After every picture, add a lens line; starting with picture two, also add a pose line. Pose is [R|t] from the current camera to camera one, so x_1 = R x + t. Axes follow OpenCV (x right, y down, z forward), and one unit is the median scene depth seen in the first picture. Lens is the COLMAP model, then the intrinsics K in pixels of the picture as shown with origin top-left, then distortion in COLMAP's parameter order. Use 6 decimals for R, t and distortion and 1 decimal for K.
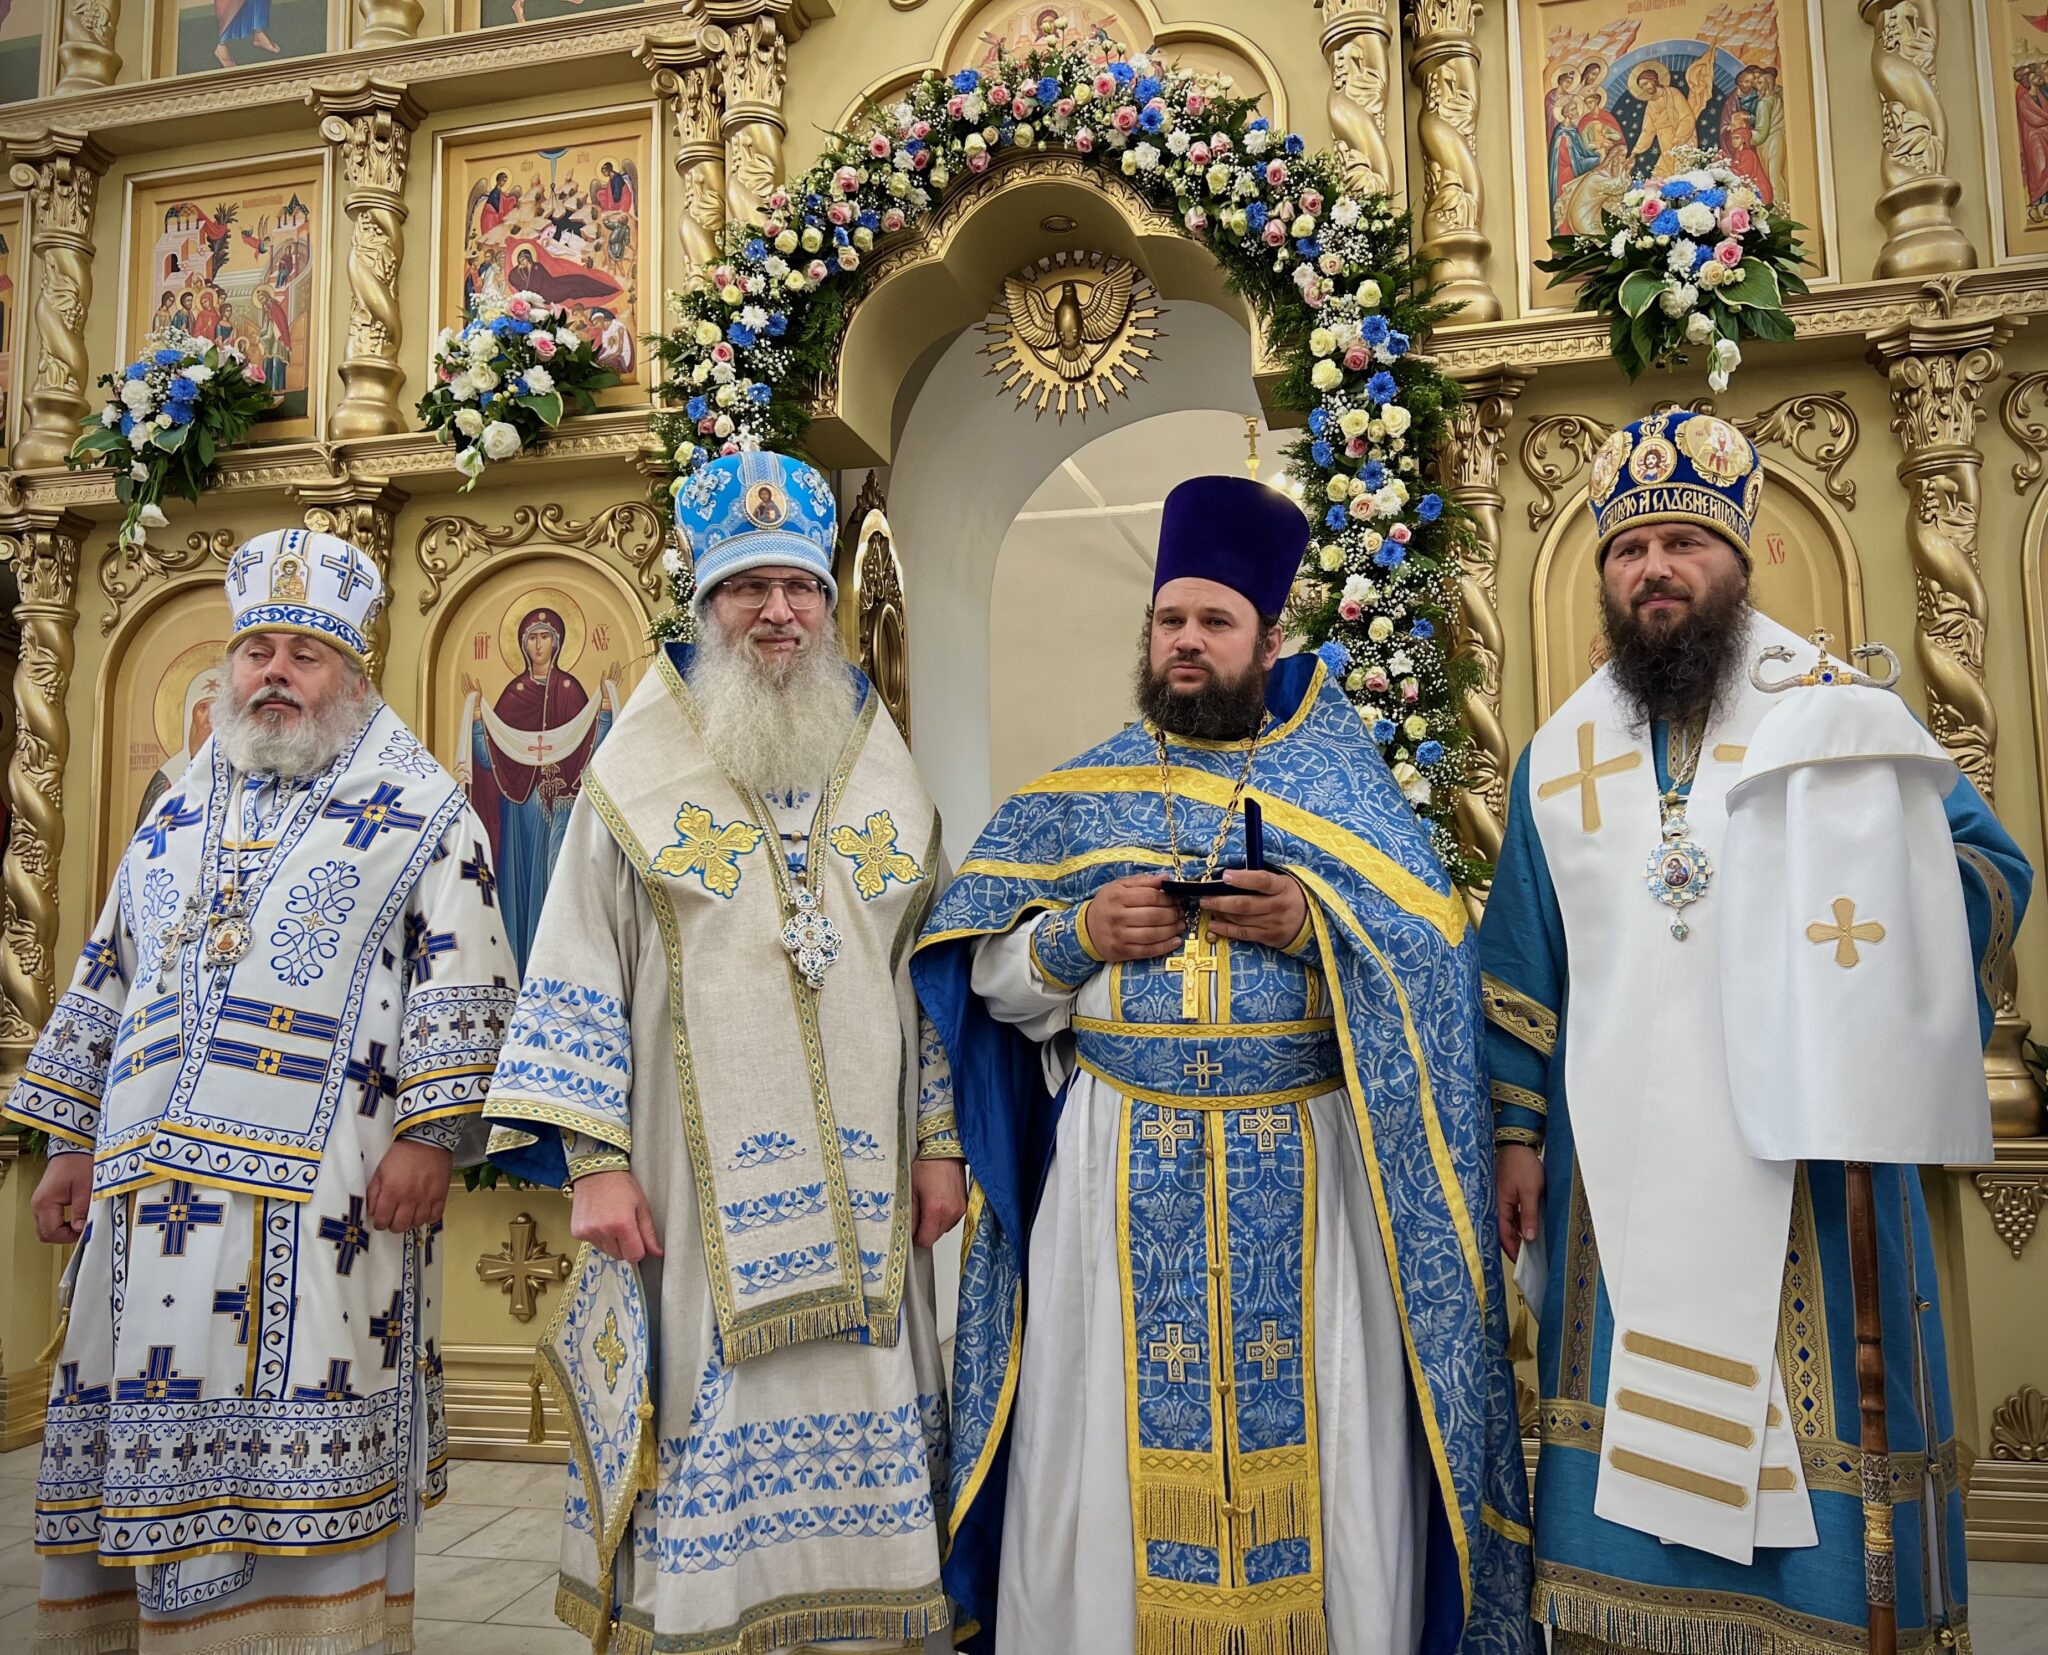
lens RADIAL K [[1681.5, 0, 1057.4], [0, 1681.5, 795.7], [0, 0, 1]] dist [0.033939, -0.014340]
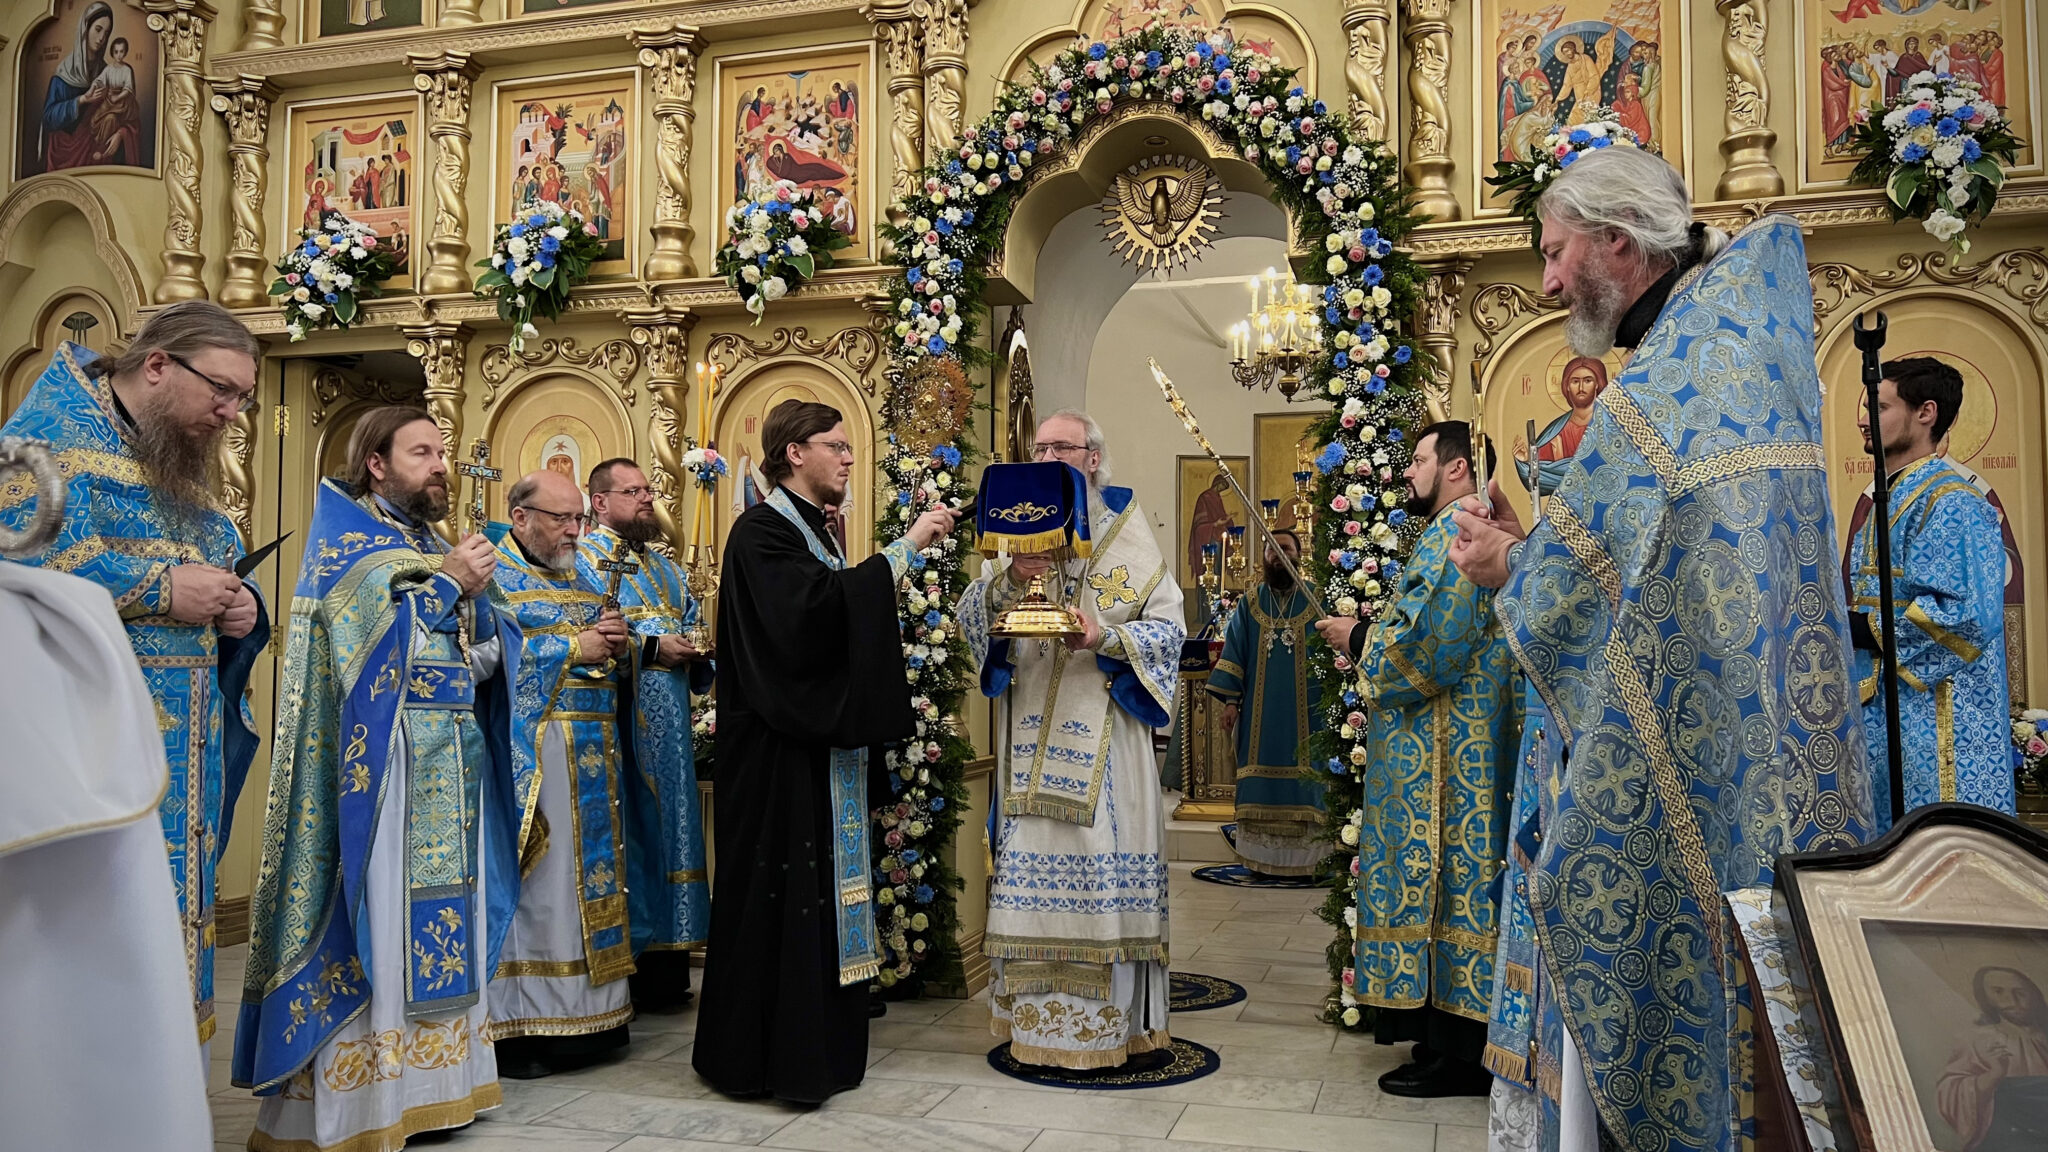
lens RADIAL K [[1520.1, 0, 1043.0], [0, 1520.1, 590.0], [0, 0, 1]] dist [0.069086, -0.073797]
pose [[0.999039, 0.018686, -0.039647, -0.039777], [-0.016379, 0.998198, 0.057736, -0.030248], [0.040654, -0.057032, 0.997544, -0.358864]]
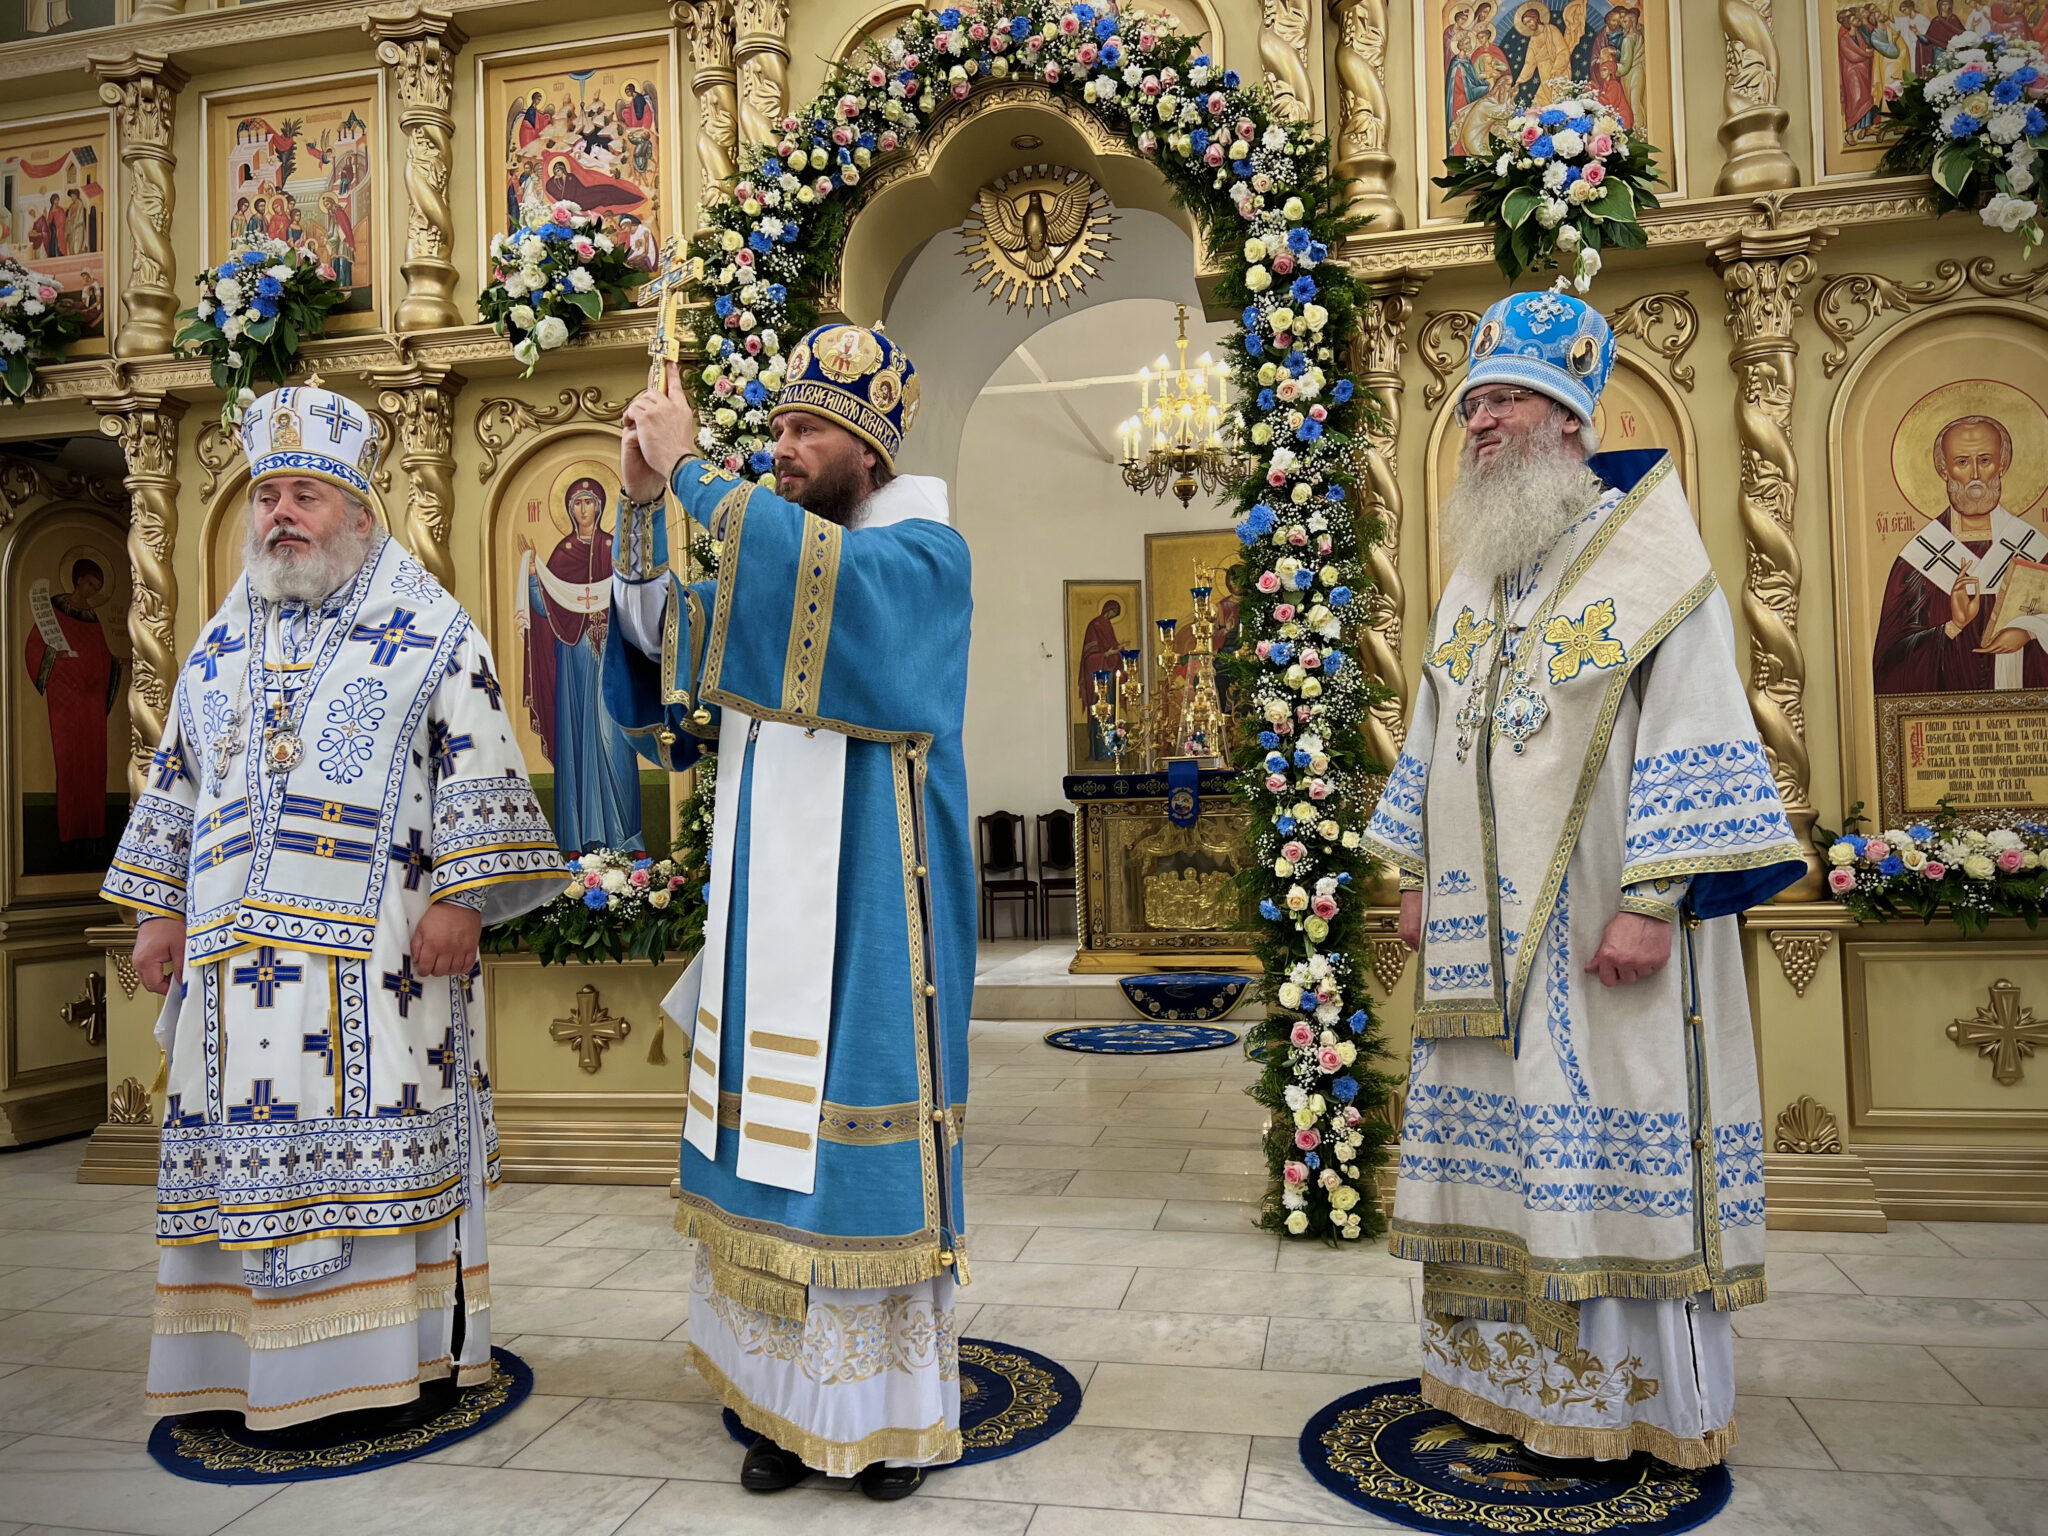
lens RADIAL K [[1542.0, 0, 1024.0], [0, 1542.0, 768.0], [0, 0, 1]] dist [0.024822, -0.000747]
pose [[0.999773, -0.007352, 0.020015, -0.027899], [0.005784, 0.996989, 0.077331, 0.009757], [-0.020523, -0.077198, 0.996805, -0.105763]]
